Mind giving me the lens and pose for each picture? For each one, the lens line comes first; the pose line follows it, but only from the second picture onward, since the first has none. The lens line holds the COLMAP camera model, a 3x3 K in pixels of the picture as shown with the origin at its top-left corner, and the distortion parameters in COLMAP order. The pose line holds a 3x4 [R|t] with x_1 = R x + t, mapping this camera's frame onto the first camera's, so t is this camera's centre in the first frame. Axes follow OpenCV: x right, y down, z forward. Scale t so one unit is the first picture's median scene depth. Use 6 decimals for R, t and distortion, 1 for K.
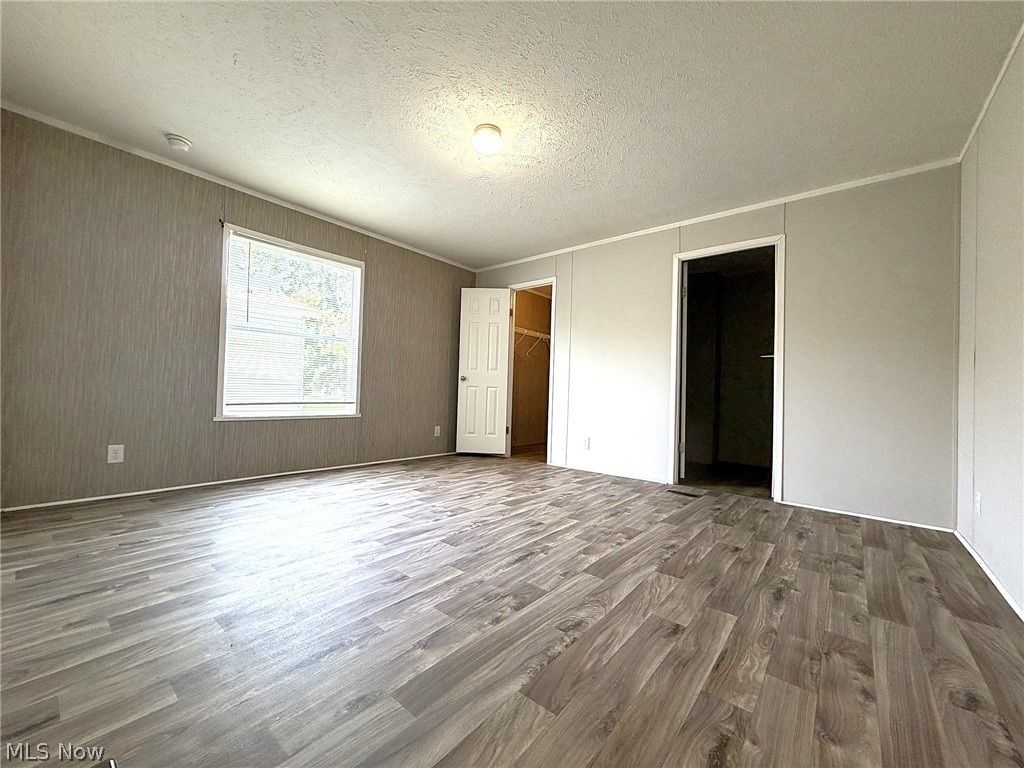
lens RADIAL K [[409.5, 0, 509.4], [0, 409.5, 386.3], [0, 0, 1]] dist [-0.000613, 0.000357]
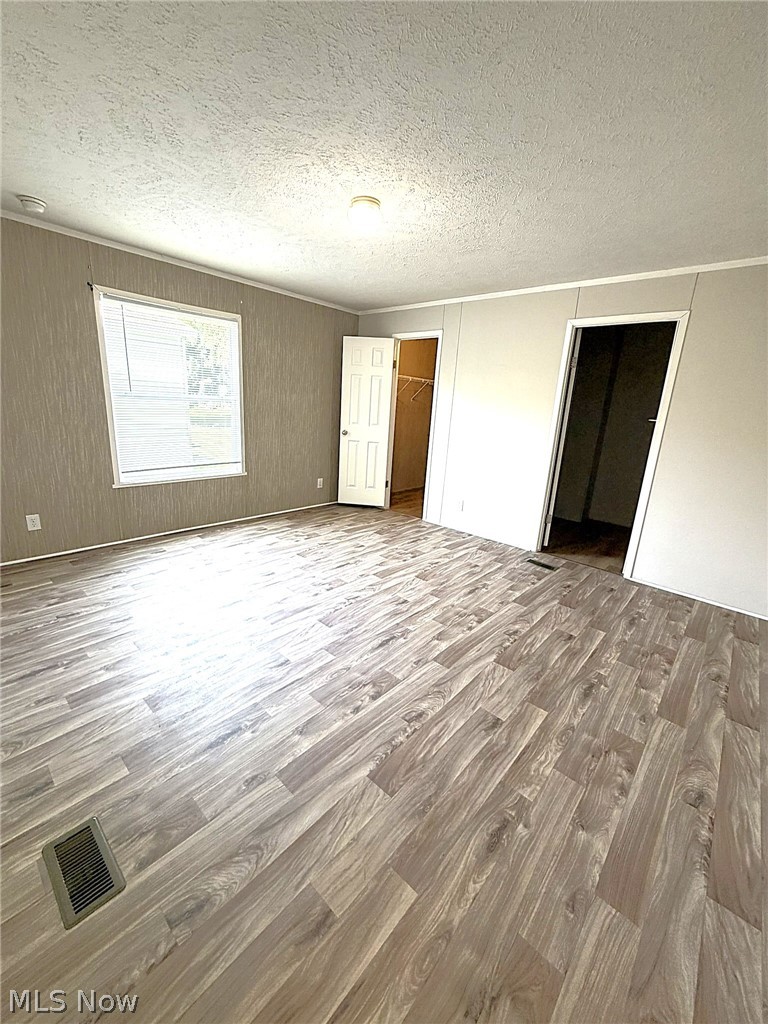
lens RADIAL K [[409.5, 0, 382.0], [0, 409.5, 509.0], [0, 0, 1]] dist [-0.000613, 0.000357]
pose [[0.998788, 0.037281, -0.032148, 0.027948], [-0.027289, 0.962823, 0.268751, -0.165070], [0.040973, -0.267548, 0.962673, -0.031307]]
